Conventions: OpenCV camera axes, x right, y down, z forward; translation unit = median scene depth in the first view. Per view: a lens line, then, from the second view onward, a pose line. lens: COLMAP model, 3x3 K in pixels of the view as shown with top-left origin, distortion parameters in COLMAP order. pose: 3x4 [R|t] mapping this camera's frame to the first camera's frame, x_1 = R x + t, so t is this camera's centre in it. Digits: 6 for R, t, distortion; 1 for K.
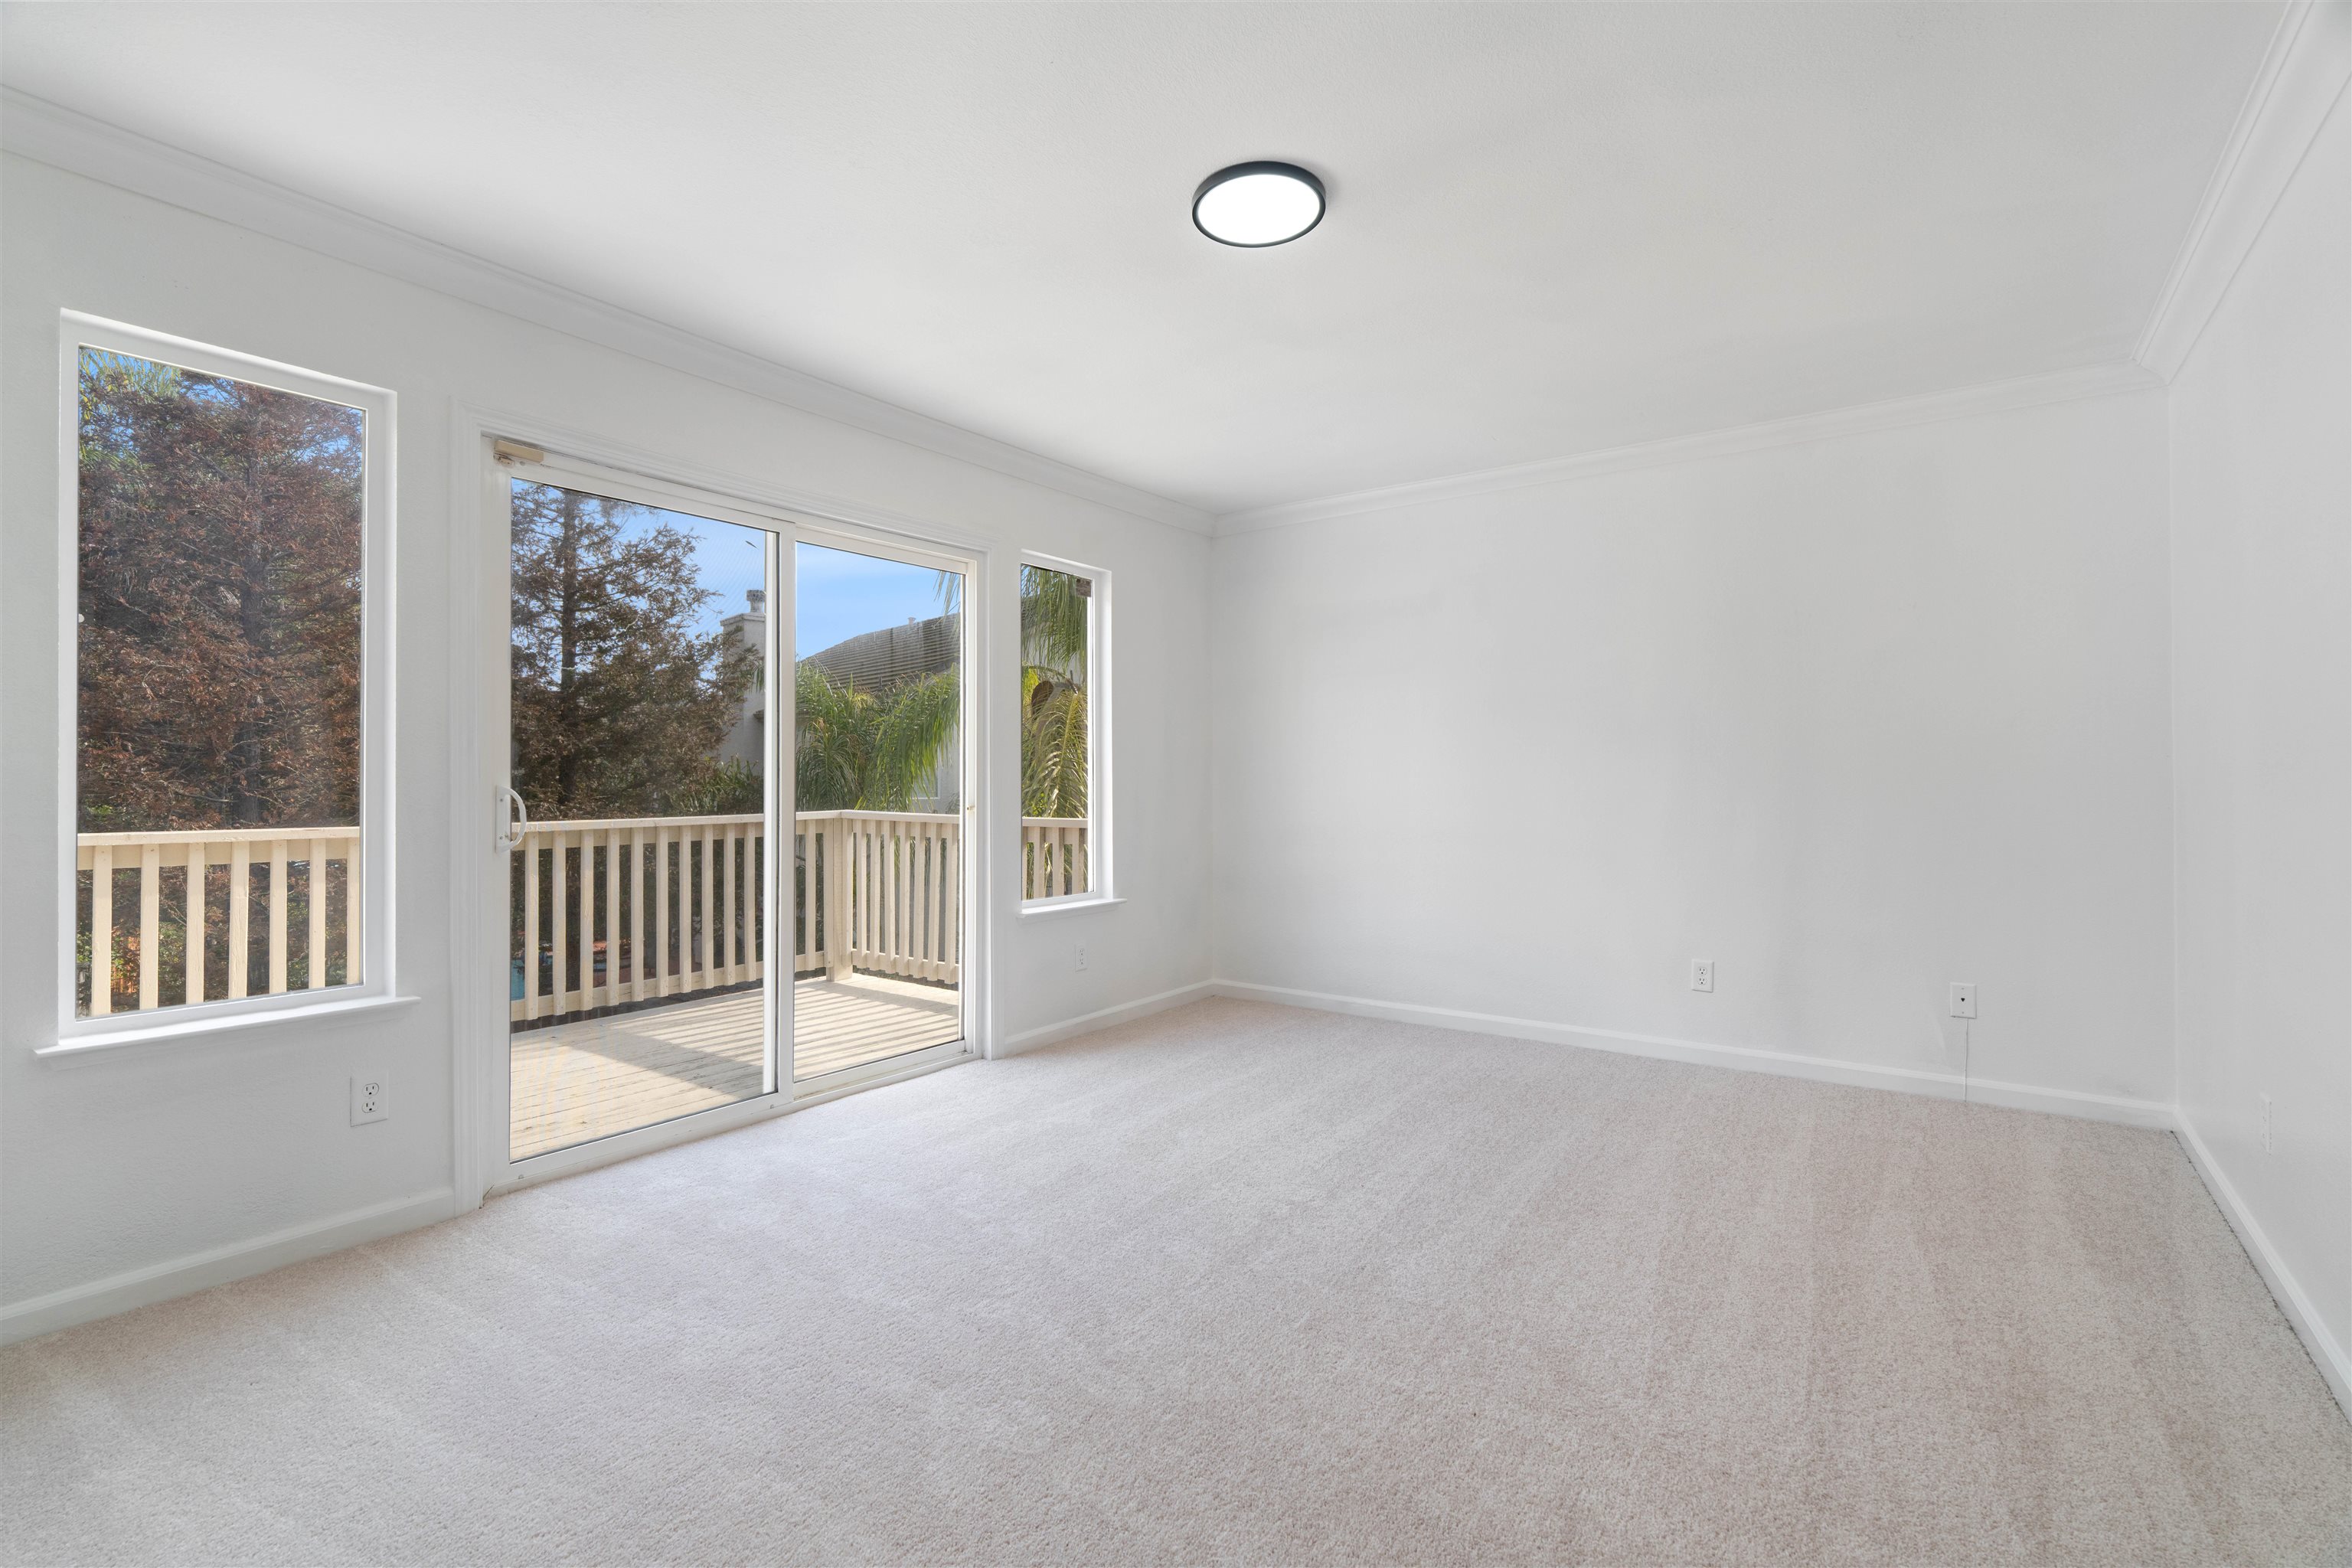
lens RADIAL K [[1061.7, 0, 1171.0], [0, 1061.7, 794.4], [0, 0, 1]] dist [-0.005253, 0.000743]
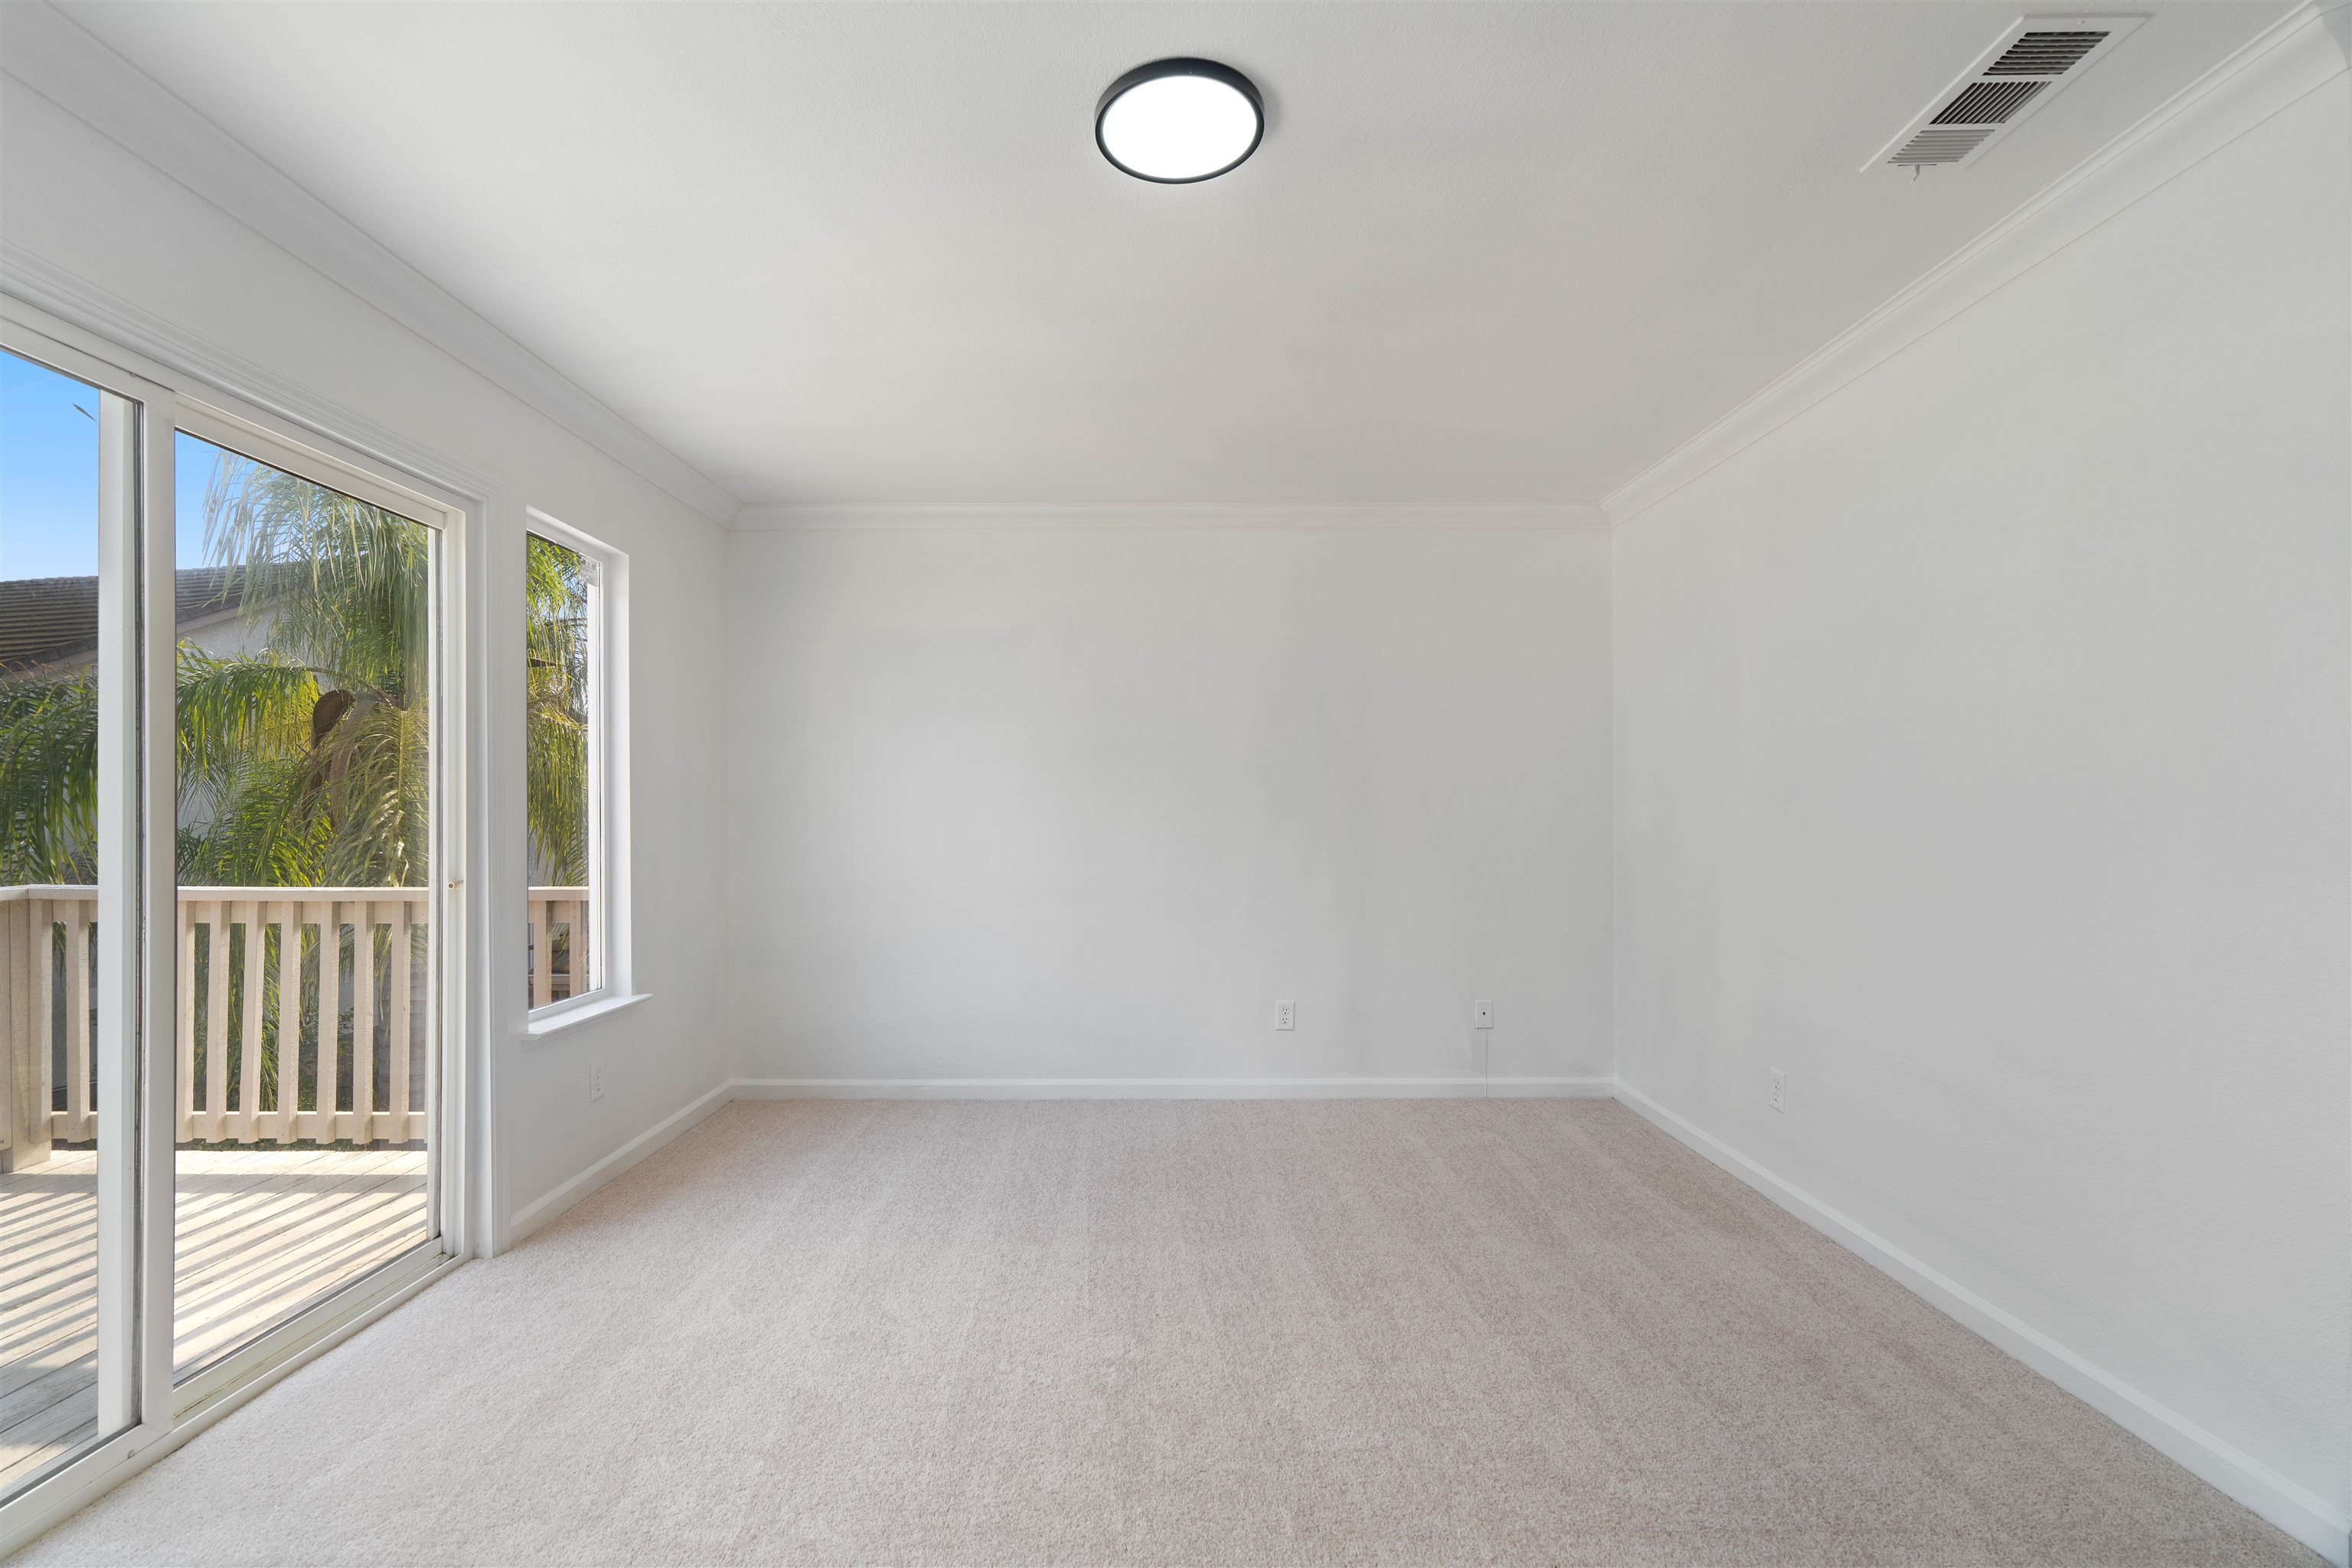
lens RADIAL K [[1063.4, 0, 1161.2], [0, 1063.4, 834.8], [0, 0, 1]] dist [-0.011267, 0.005032]
pose [[0.808220, -0.013009, 0.588737, -0.243468], [0.010356, 0.999915, 0.007878, -0.021400], [-0.588790, -0.000270, 0.808286, 0.229869]]
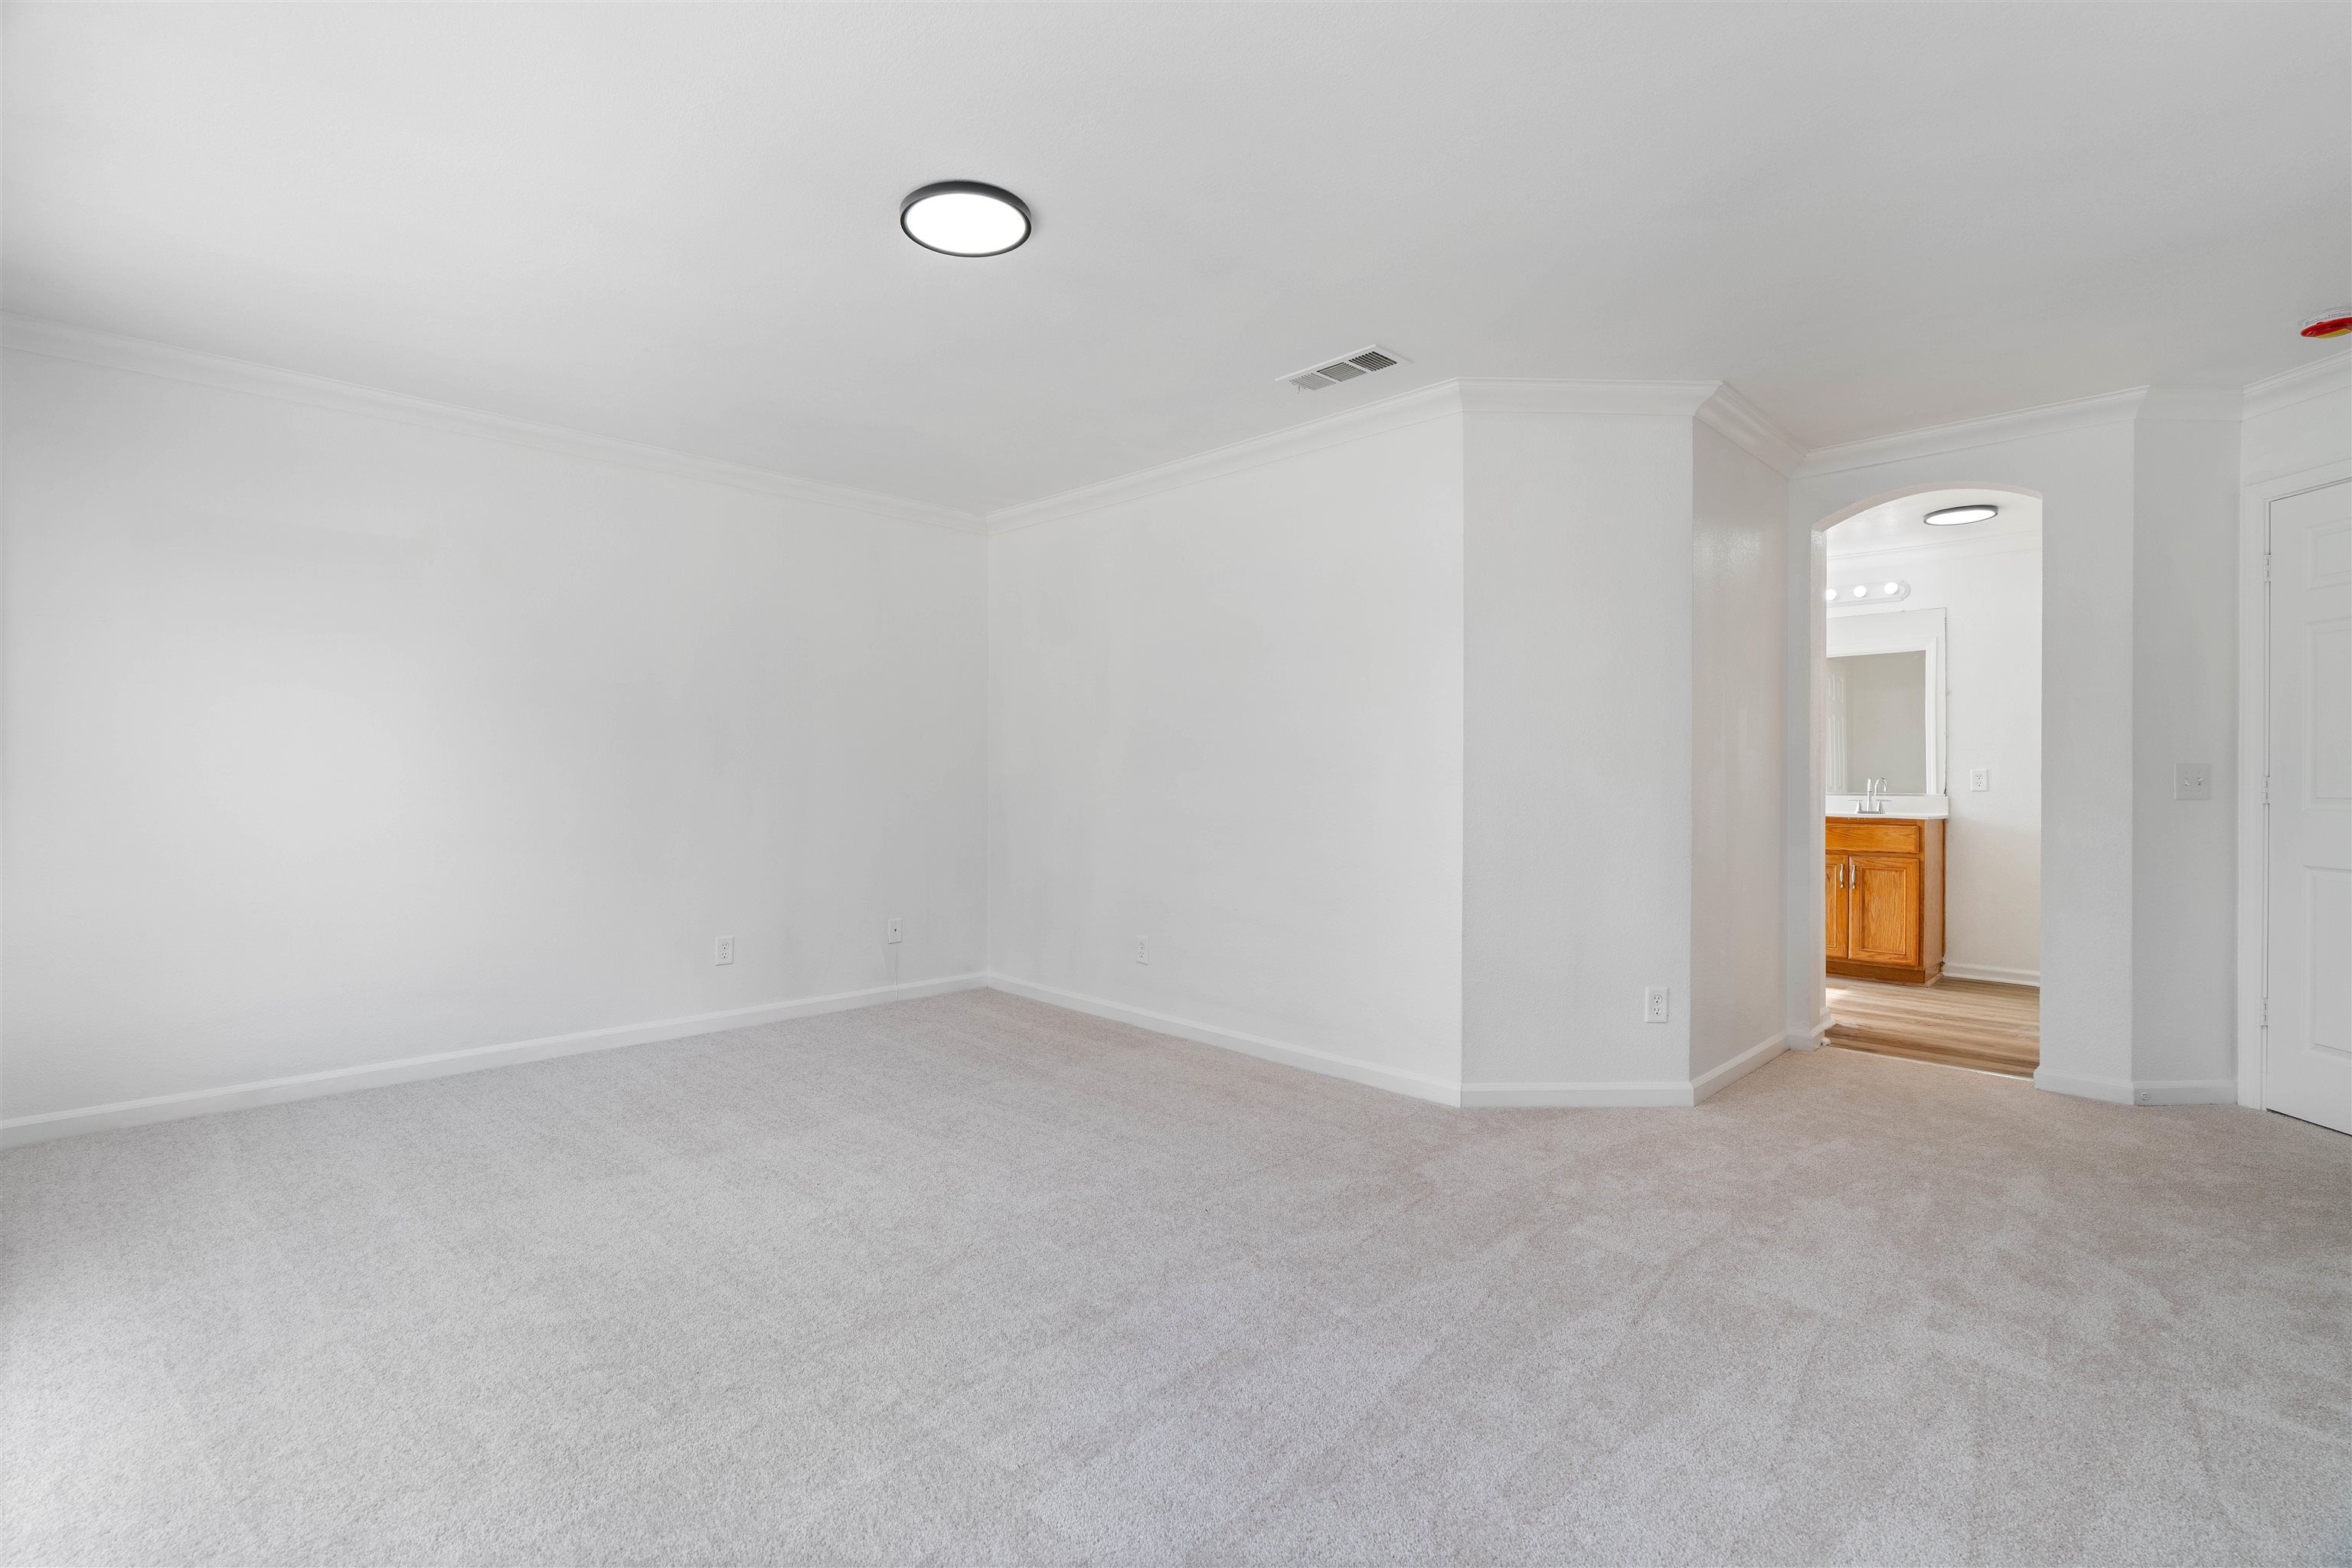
lens RADIAL K [[1064.1, 0, 1156.2], [0, 1064.1, 796.6], [0, 0, 1]] dist [-0.002919, -0.000079]
pose [[0.168221, -0.017689, 0.985591, -0.561554], [0.010064, 0.999818, 0.016226, -0.003822], [-0.985698, 0.007189, 0.168369, 0.396981]]
